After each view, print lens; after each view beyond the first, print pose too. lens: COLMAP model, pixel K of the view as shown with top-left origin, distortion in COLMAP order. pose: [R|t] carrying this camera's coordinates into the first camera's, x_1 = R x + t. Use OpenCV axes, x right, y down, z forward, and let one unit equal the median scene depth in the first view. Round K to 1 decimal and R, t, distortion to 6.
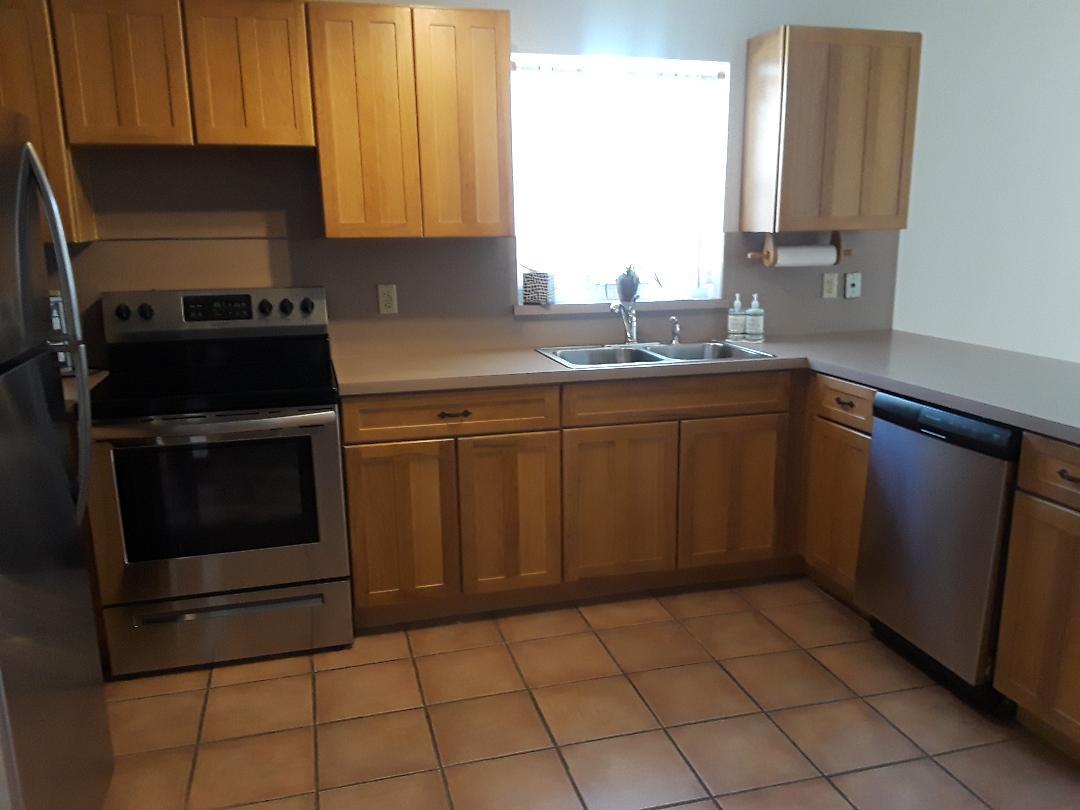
lens RADIAL K [[872.0, 0, 548.8], [0, 872.0, 431.4], [0, 0, 1]] dist [0.120845, -0.217390]
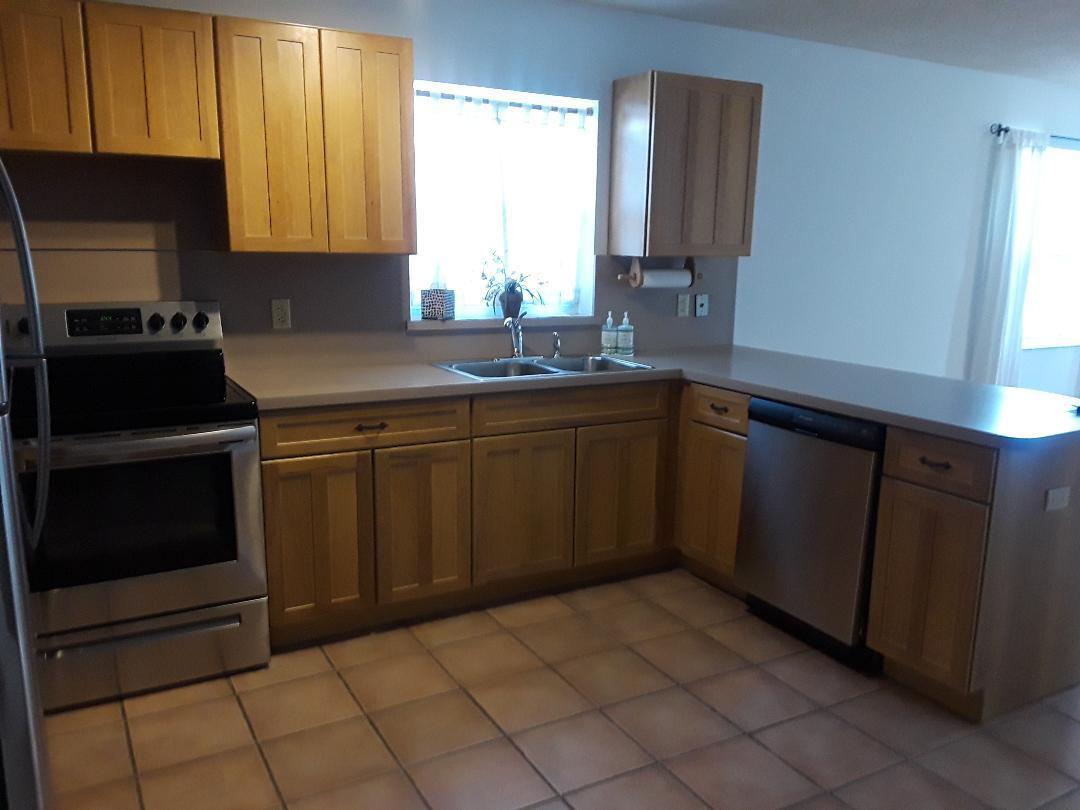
lens RADIAL K [[872.0, 0, 548.8], [0, 872.0, 431.4], [0, 0, 1]] dist [0.120845, -0.217390]
pose [[0.970687, -0.026741, 0.238854, -0.145232], [0.031691, 0.999355, -0.016907, 0.009089], [-0.238248, 0.023981, 0.970908, -0.037801]]
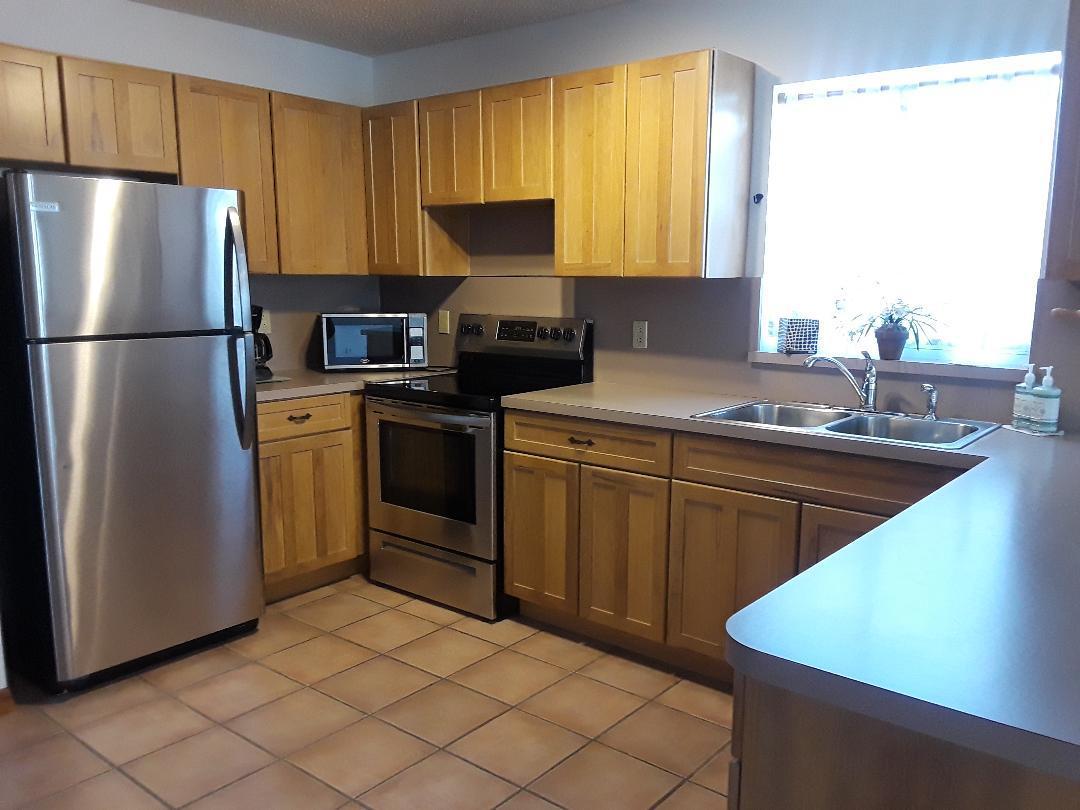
lens RADIAL K [[872.0, 0, 548.8], [0, 872.0, 431.4], [0, 0, 1]] dist [0.120845, -0.217390]
pose [[0.575854, 0.158683, -0.802005, 0.686101], [-0.200161, 0.978492, 0.049882, -0.073299], [0.792671, 0.131805, 0.595231, 0.325931]]
